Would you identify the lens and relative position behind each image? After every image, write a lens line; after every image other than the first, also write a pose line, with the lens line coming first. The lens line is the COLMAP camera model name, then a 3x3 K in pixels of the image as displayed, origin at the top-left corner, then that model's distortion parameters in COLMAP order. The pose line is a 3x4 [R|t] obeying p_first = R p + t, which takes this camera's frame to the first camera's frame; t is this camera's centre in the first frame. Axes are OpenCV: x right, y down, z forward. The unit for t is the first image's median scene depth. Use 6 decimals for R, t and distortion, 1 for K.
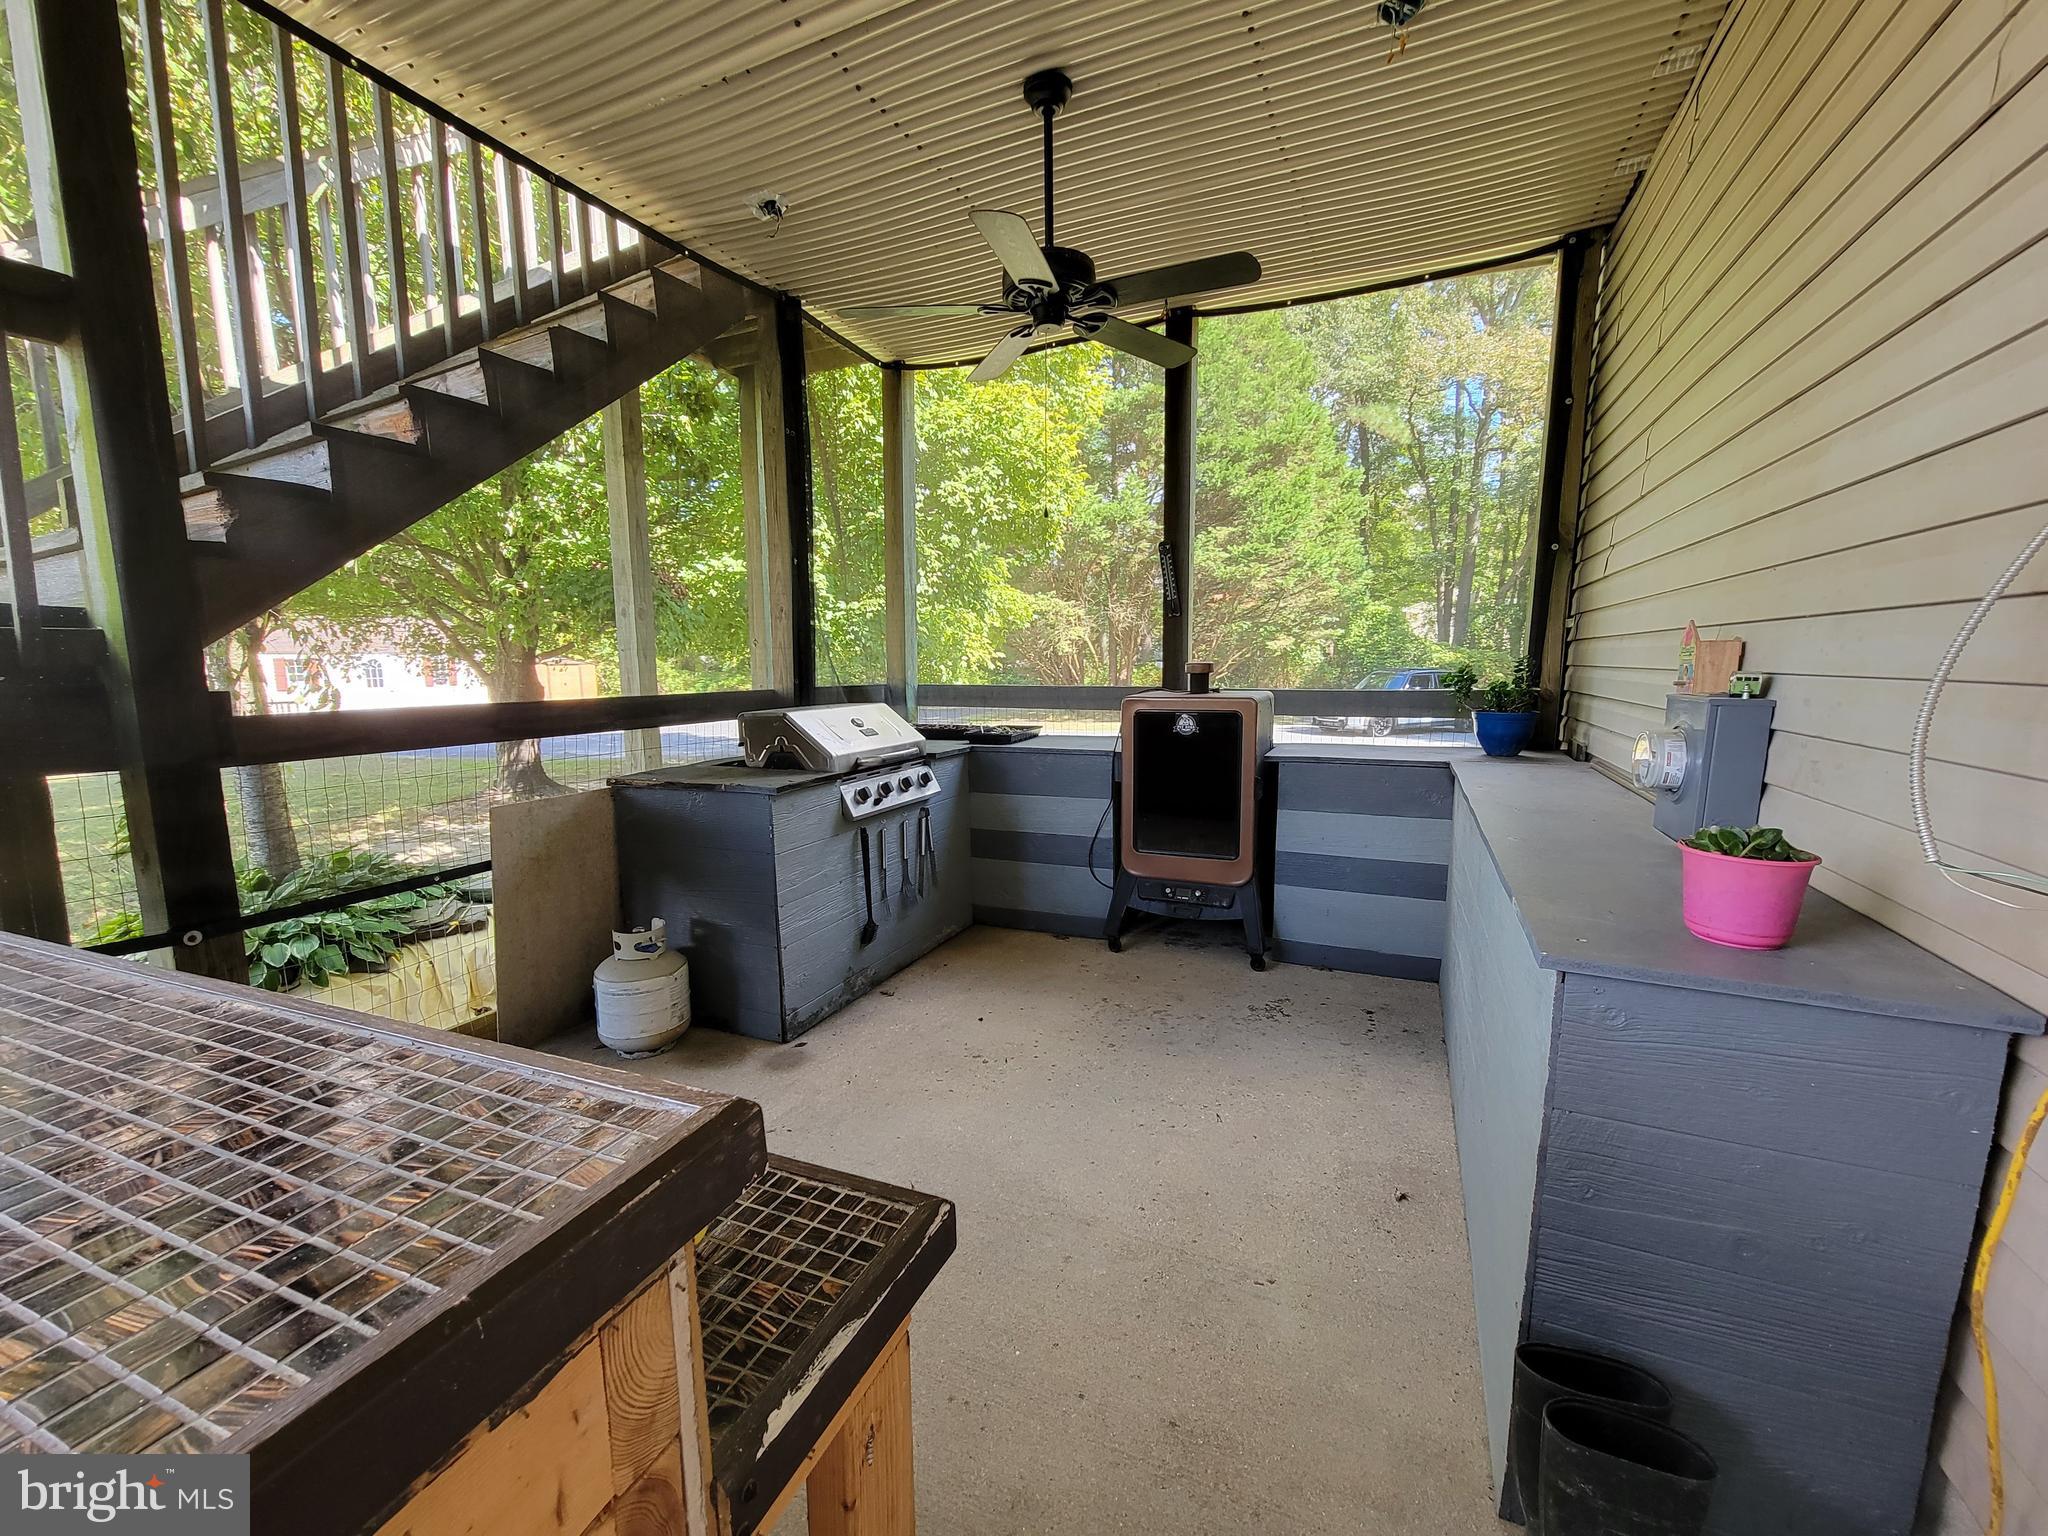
lens RADIAL K [[838.5, 0, 1019.7], [0, 838.5, 778.4], [0, 0, 1]] dist [0.017638, -0.009370]
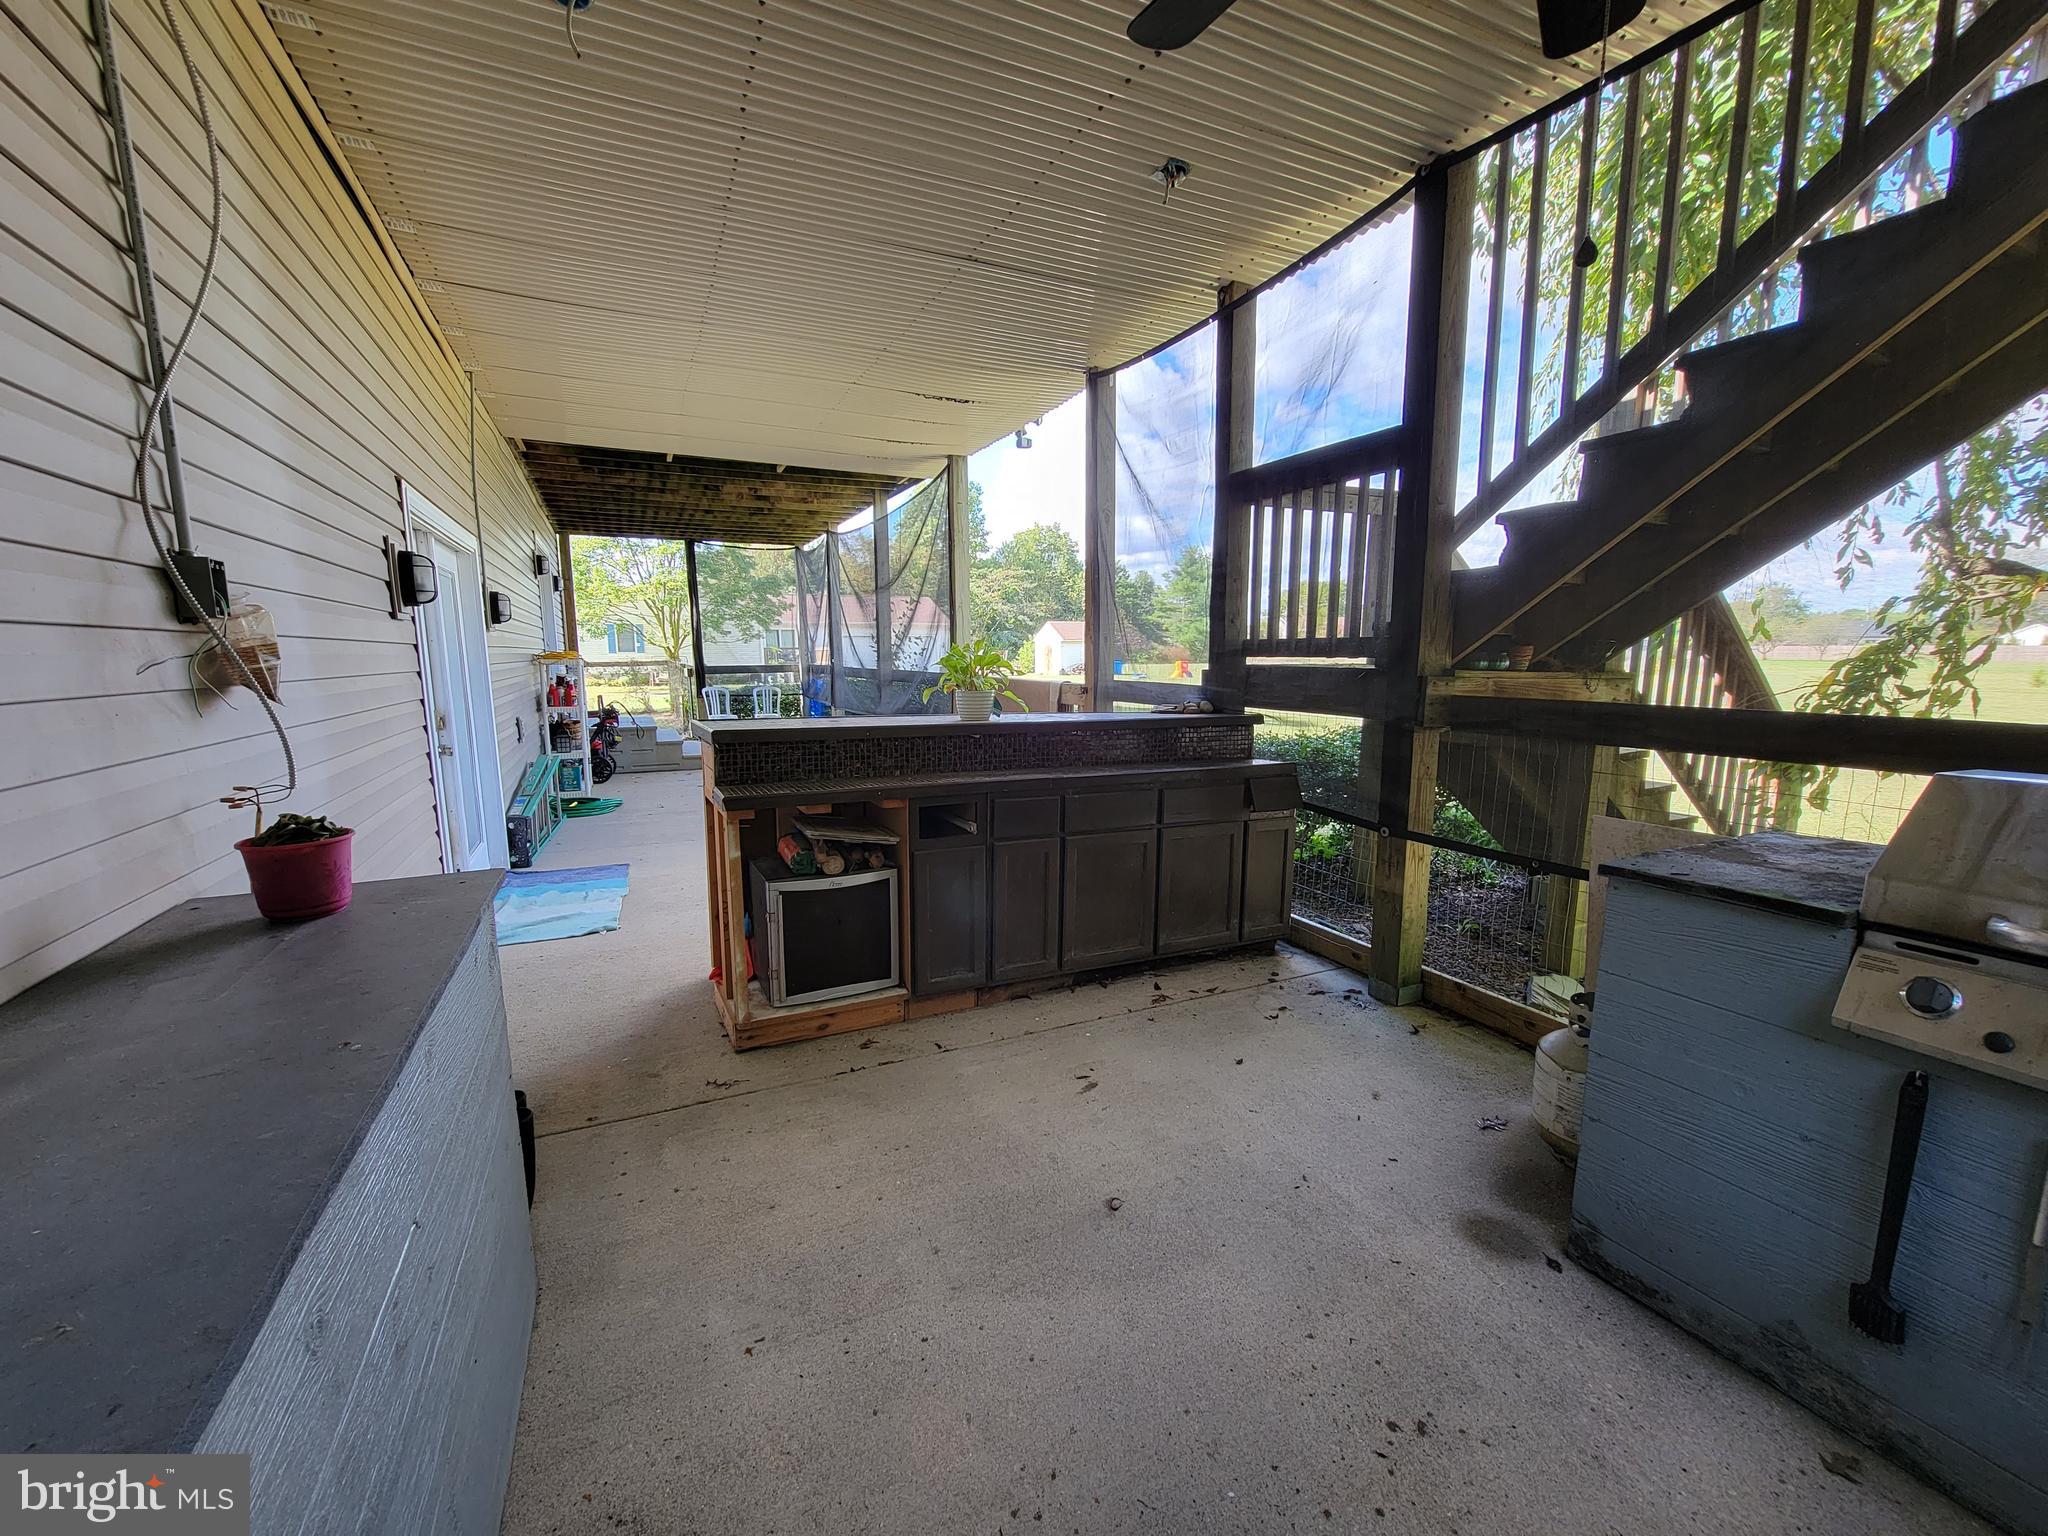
lens RADIAL K [[838.5, 0, 1019.7], [0, 838.5, 778.4], [0, 0, 1]] dist [0.017638, -0.009370]
pose [[-0.661263, 0.122824, -0.740031, 0.409314], [-0.091000, 0.966086, 0.241656, -0.147473], [0.744614, 0.227141, -0.627660, 0.956237]]
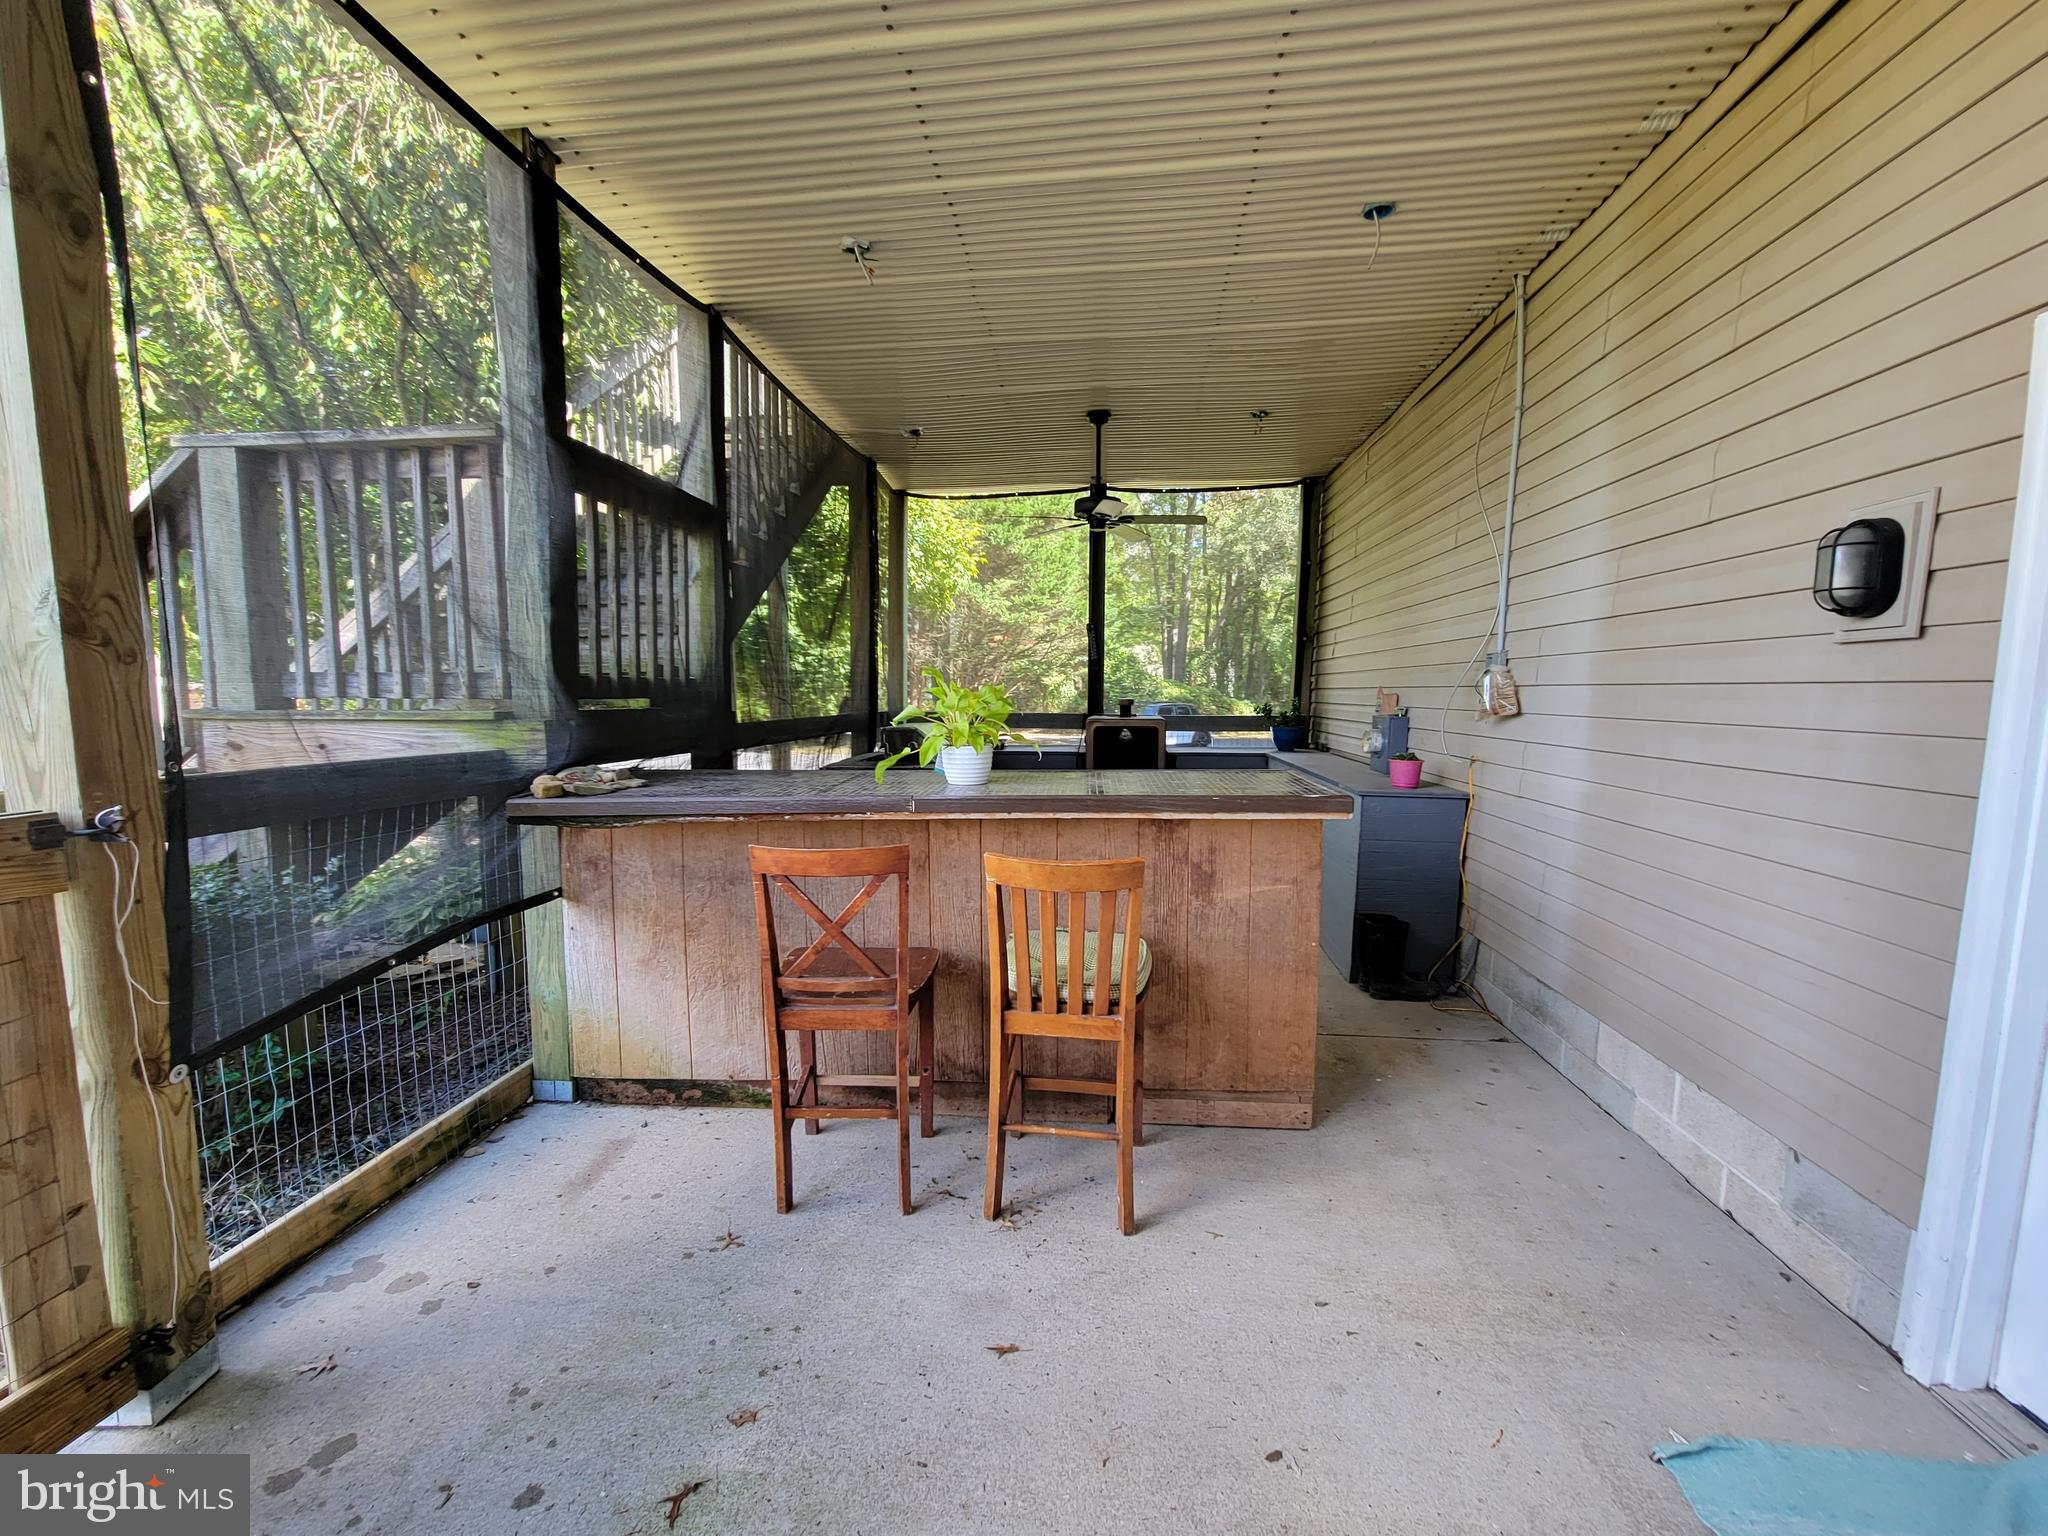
lens RADIAL K [[838.5, 0, 1019.7], [0, 838.5, 778.4], [0, 0, 1]] dist [0.017638, -0.009370]
pose [[0.952895, -0.021145, 0.302562, -0.441422], [0.031906, 0.999020, -0.030665, 0.058647], [-0.301617, 0.038874, 0.952636, -0.468993]]
